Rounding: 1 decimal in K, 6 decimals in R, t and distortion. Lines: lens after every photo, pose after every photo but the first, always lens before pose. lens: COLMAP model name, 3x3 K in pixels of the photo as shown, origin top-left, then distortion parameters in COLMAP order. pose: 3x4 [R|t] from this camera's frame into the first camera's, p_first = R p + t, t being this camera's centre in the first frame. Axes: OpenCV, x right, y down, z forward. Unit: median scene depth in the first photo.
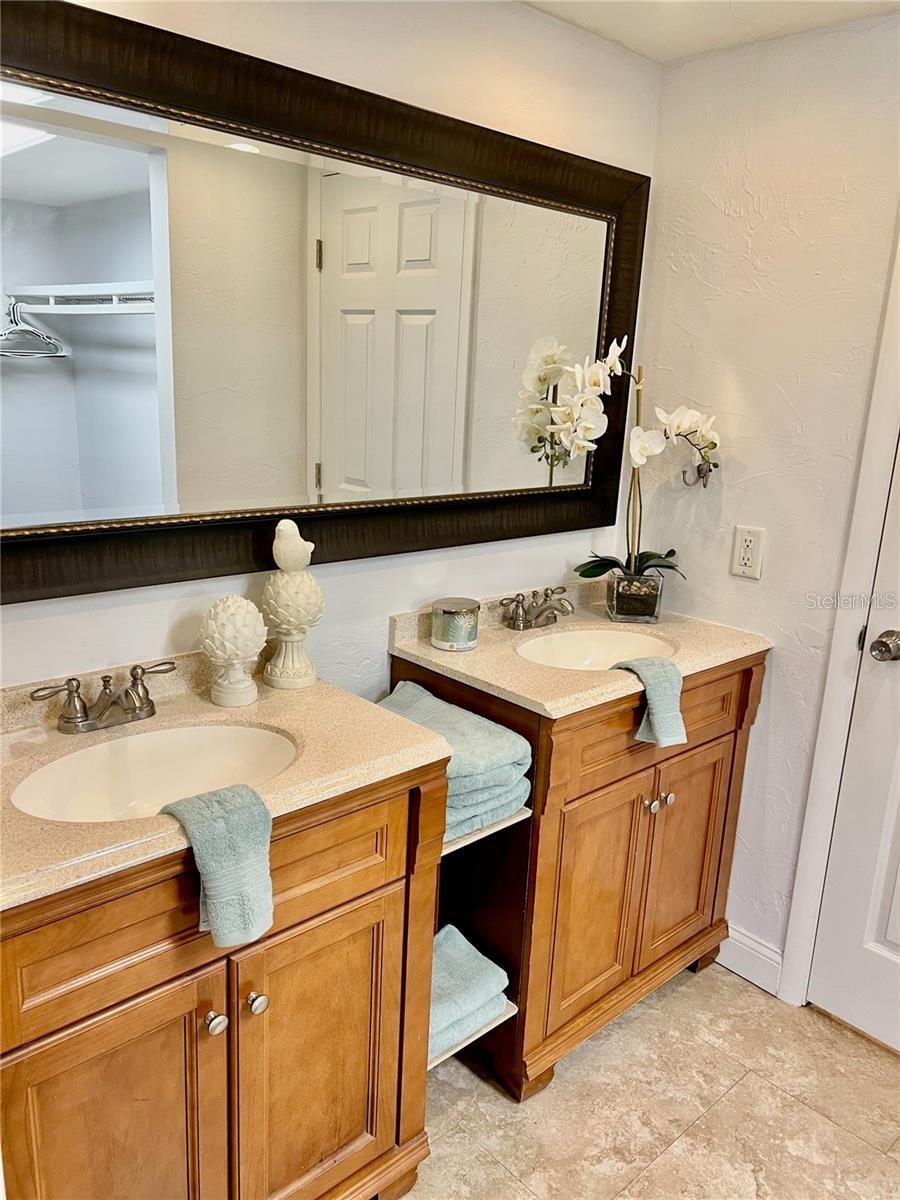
lens RADIAL K [[909.5, 0, 454.3], [0, 909.5, 608.5], [0, 0, 1]] dist [0.054935, -0.064291]
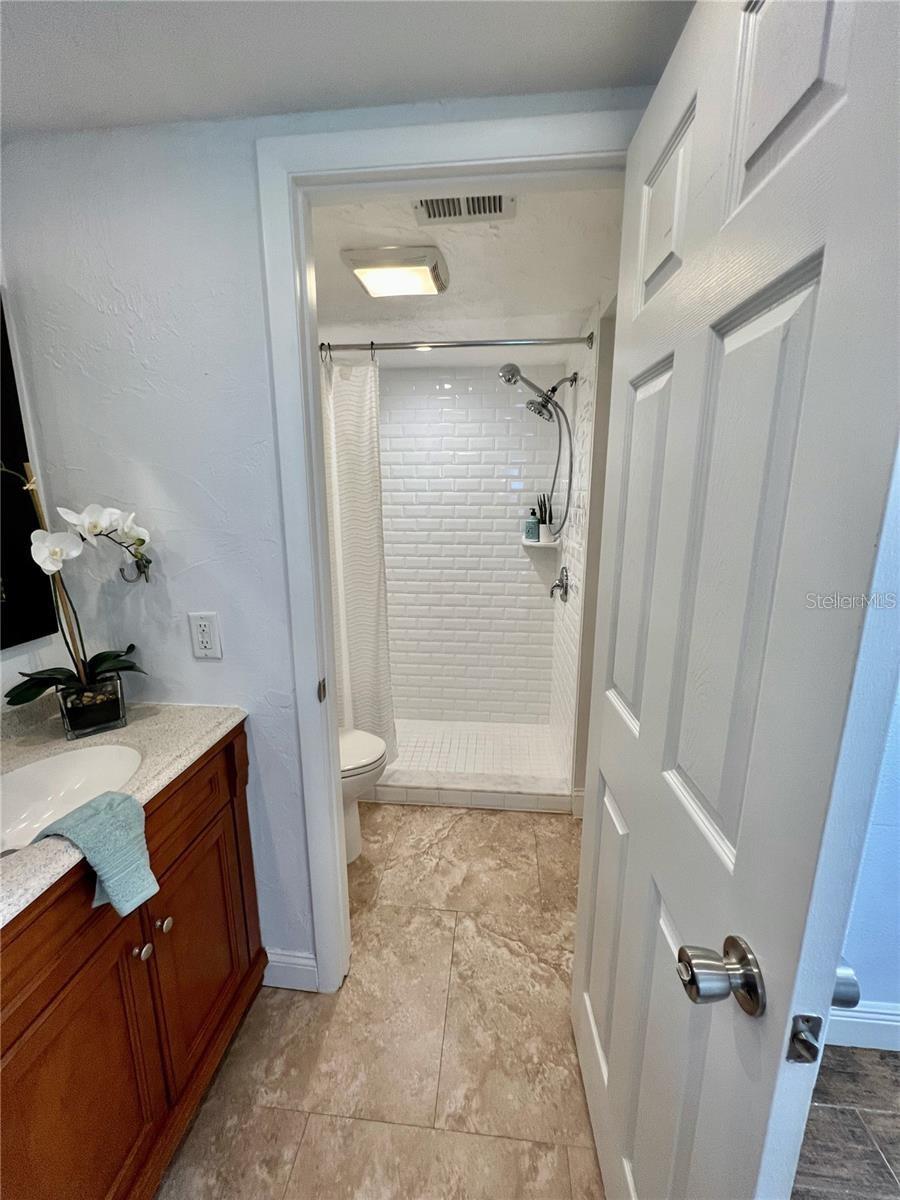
lens RADIAL K [[477.7, 0, 450.0], [0, 477.7, 600.0], [0, 0, 1]] dist [-0.000179, 0.000000]
pose [[0.754867, -0.188645, 0.628163, 0.192295], [0.202235, 0.978024, 0.050686, -0.072301], [-0.623920, 0.088775, 0.776429, 0.380402]]
